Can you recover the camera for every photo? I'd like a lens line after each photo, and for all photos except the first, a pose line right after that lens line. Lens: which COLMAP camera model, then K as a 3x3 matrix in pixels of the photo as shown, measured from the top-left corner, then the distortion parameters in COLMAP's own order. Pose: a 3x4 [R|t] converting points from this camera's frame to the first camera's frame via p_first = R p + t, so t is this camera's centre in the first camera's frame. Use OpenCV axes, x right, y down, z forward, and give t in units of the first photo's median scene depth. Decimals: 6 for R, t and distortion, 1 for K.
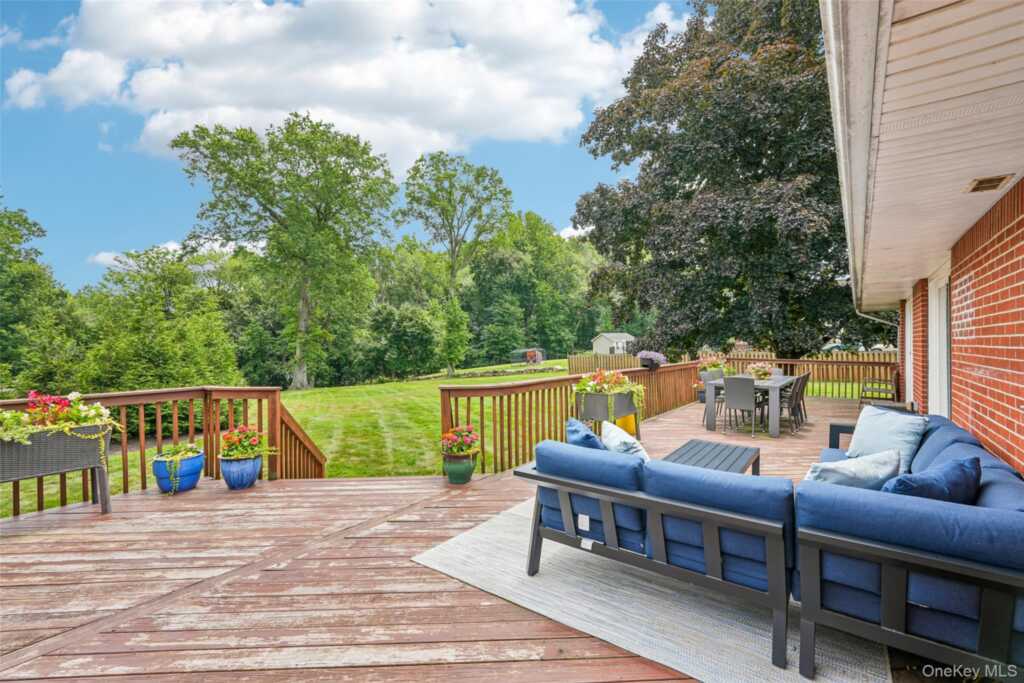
lens RADIAL K [[447.3, 0, 515.4], [0, 447.3, 344.6], [0, 0, 1]] dist [-0.001261, 0.004136]
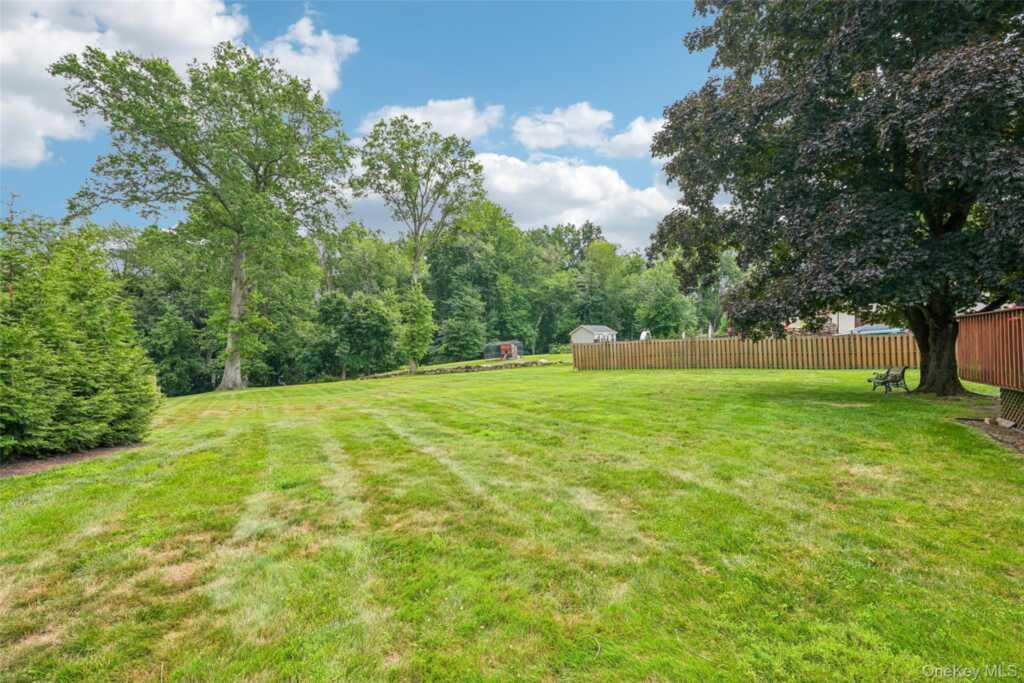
lens RADIAL K [[447.3, 0, 515.4], [0, 447.3, 344.6], [0, 0, 1]] dist [-0.001261, 0.004136]
pose [[0.992035, 0.000237, 0.125960, -0.054082], [0.000002, 0.999998, -0.001892, 0.015149], [-0.125960, 0.001877, 0.992034, 0.093716]]
